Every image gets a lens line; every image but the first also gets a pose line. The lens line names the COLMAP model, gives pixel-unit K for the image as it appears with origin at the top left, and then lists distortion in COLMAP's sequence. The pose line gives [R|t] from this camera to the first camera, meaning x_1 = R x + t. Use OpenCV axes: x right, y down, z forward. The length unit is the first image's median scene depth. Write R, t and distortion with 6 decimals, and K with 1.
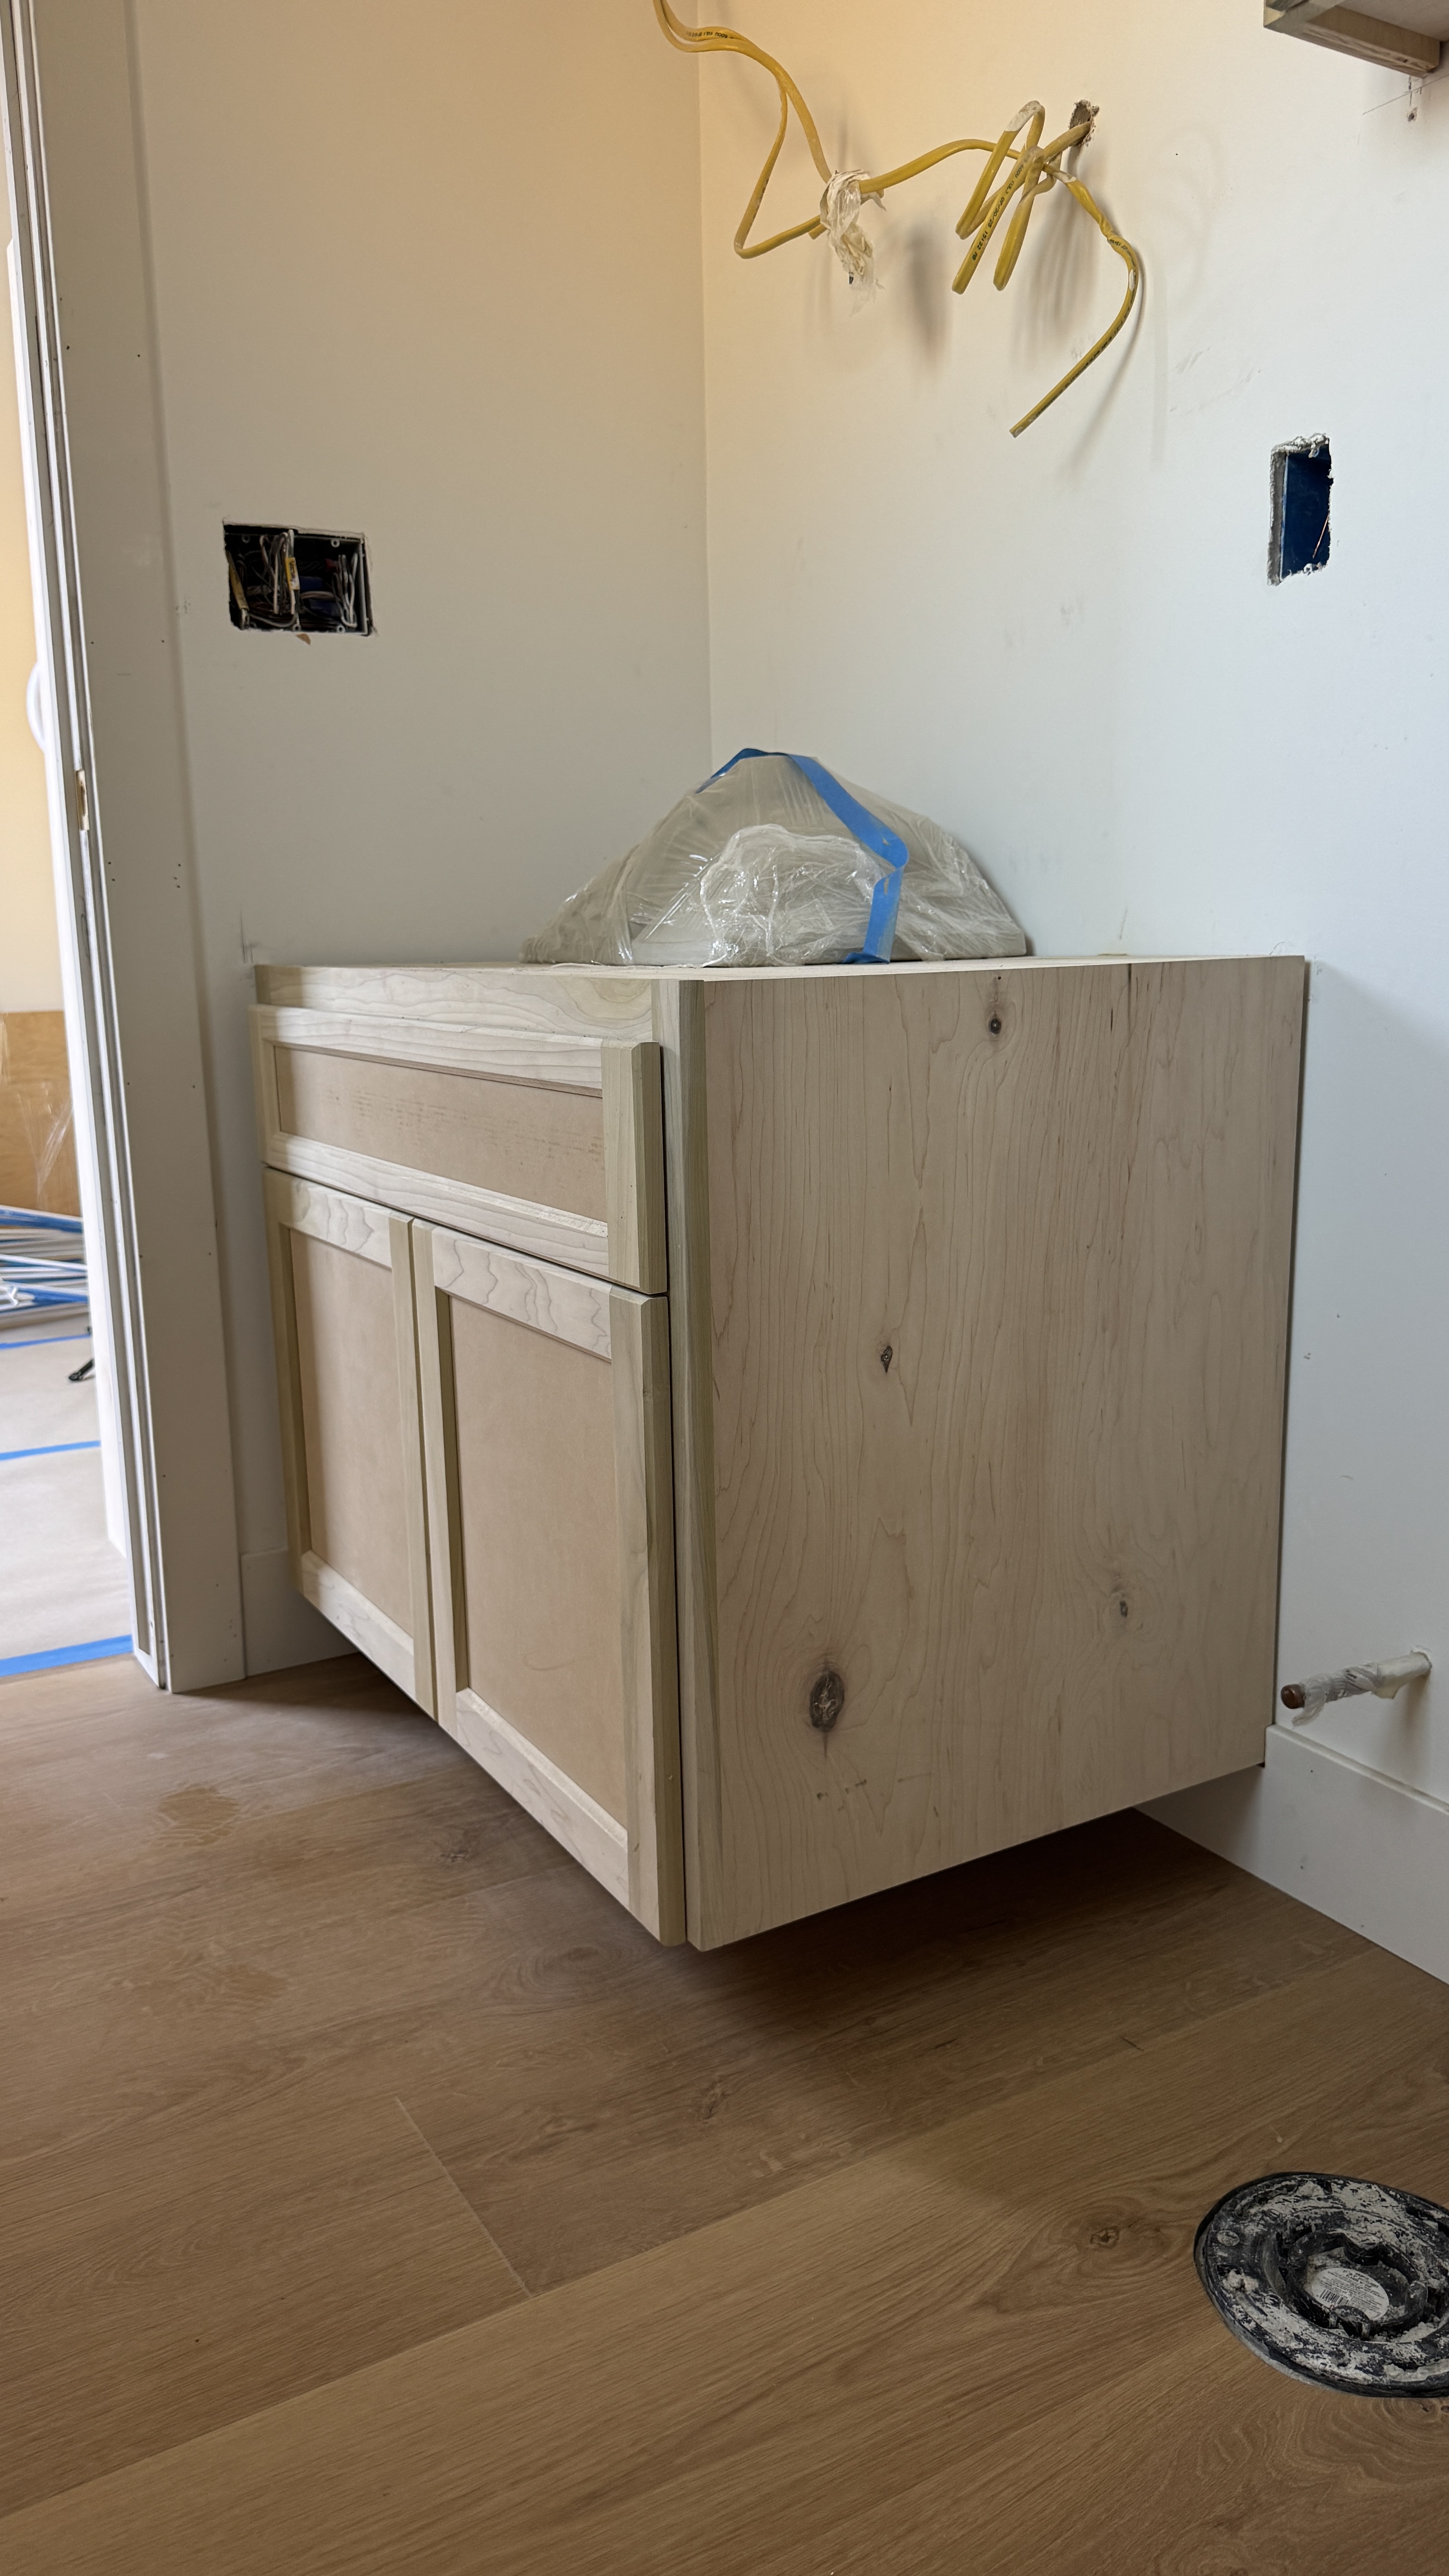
lens RADIAL K [[1856.1, 0, 731.9], [0, 1856.1, 1325.8], [0, 0, 1]] dist [0.183550, -0.341733]
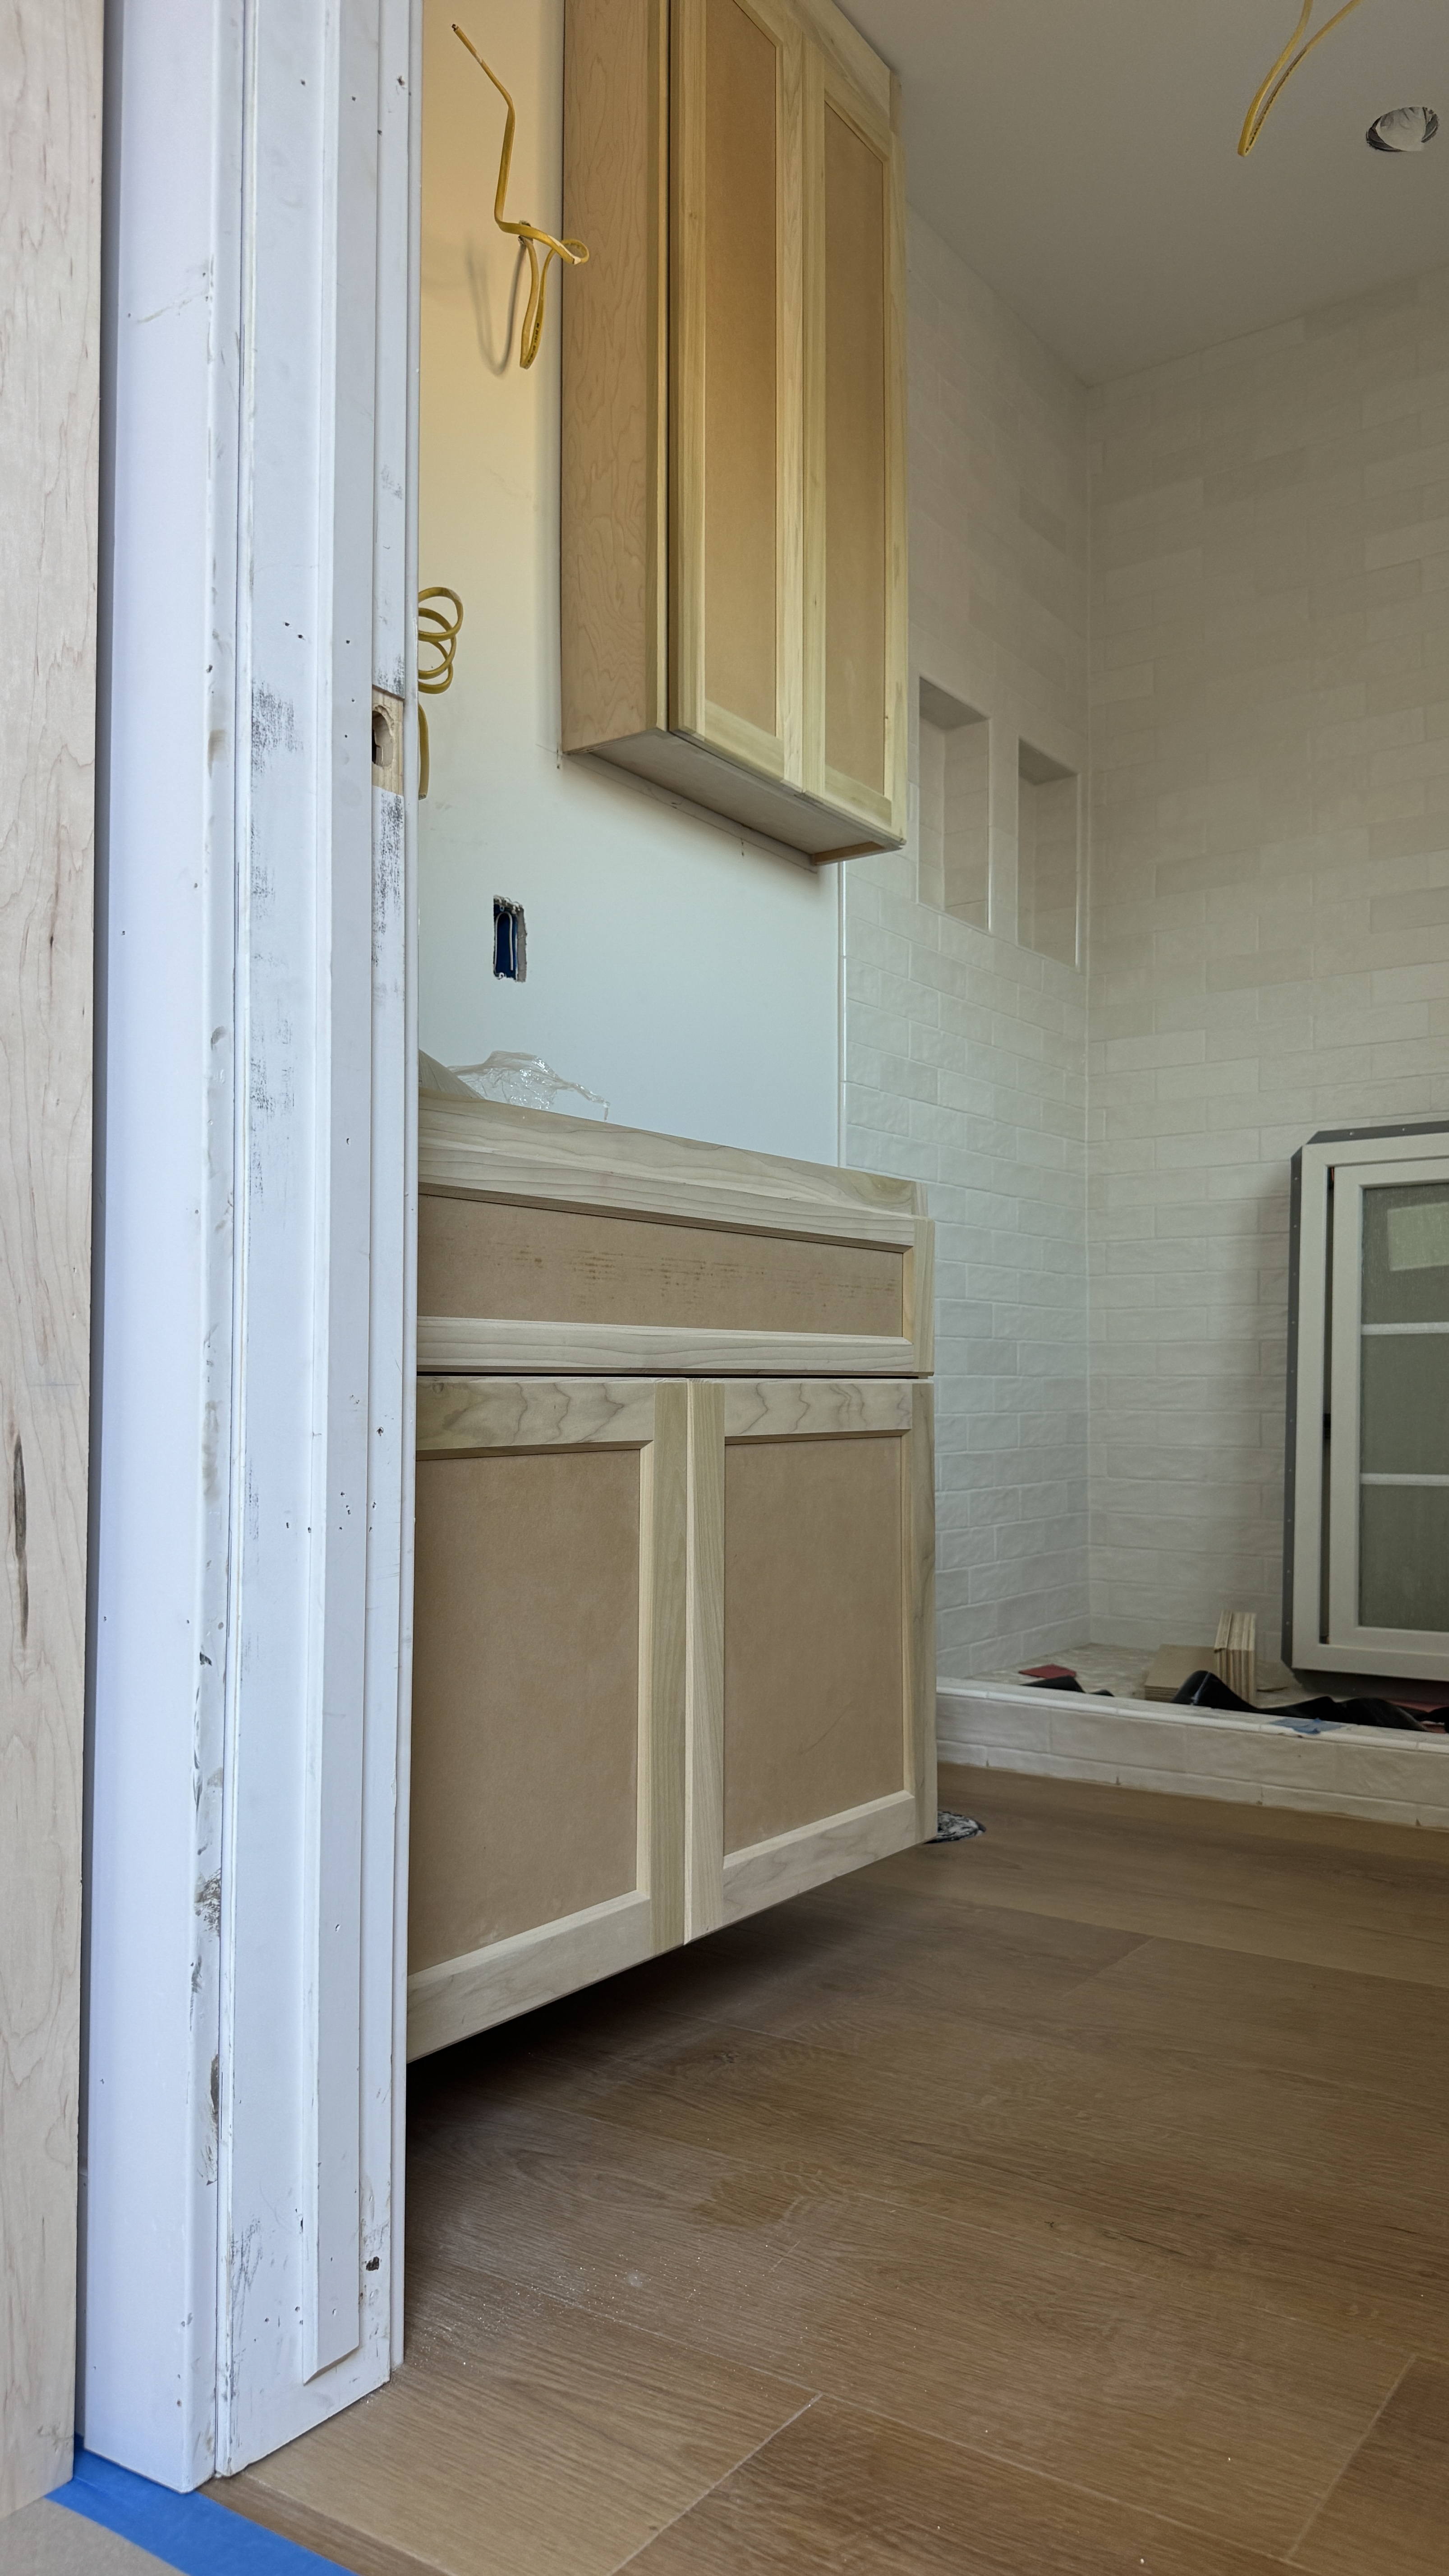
lens RADIAL K [[1856.1, 0, 731.9], [0, 1856.1, 1325.8], [0, 0, 1]] dist [0.183550, -0.341733]
pose [[-0.430598, 0.044616, 0.901440, -1.225910], [0.195946, 0.979576, 0.045116, -0.143402], [-0.881017, 0.196061, -0.430546, 1.606994]]
